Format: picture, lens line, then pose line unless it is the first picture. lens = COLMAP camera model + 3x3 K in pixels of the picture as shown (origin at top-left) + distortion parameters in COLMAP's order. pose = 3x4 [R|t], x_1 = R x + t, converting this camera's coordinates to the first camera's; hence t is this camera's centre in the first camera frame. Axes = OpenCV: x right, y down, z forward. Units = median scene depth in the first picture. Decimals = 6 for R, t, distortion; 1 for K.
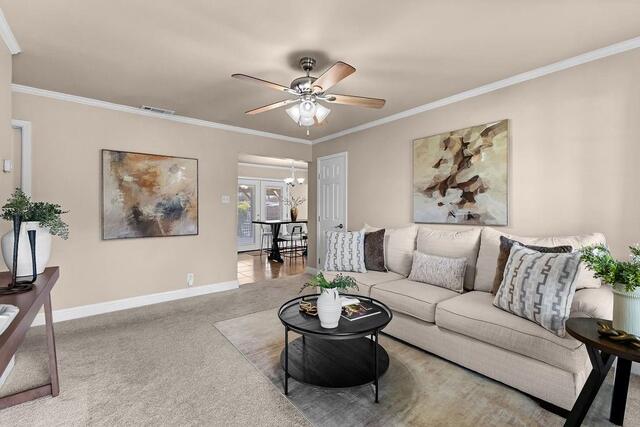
lens RADIAL K [[272.5, 0, 320.0], [0, 272.5, 213.5], [0, 0, 1]] dist [0.002778, 0.000290]
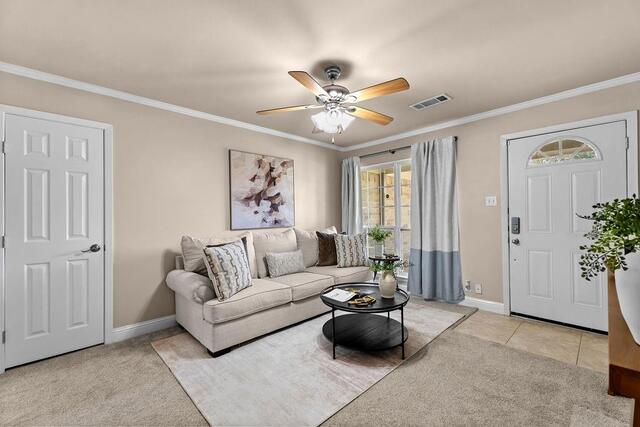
lens RADIAL K [[272.5, 0, 320.0], [0, 272.5, 213.5], [0, 0, 1]] dist [0.002778, 0.000290]
pose [[-0.075153, 0.015421, 0.997053, -0.810760], [0.035509, 0.999288, -0.012779, -0.004879], [-0.996540, 0.034444, -0.075647, 0.860754]]
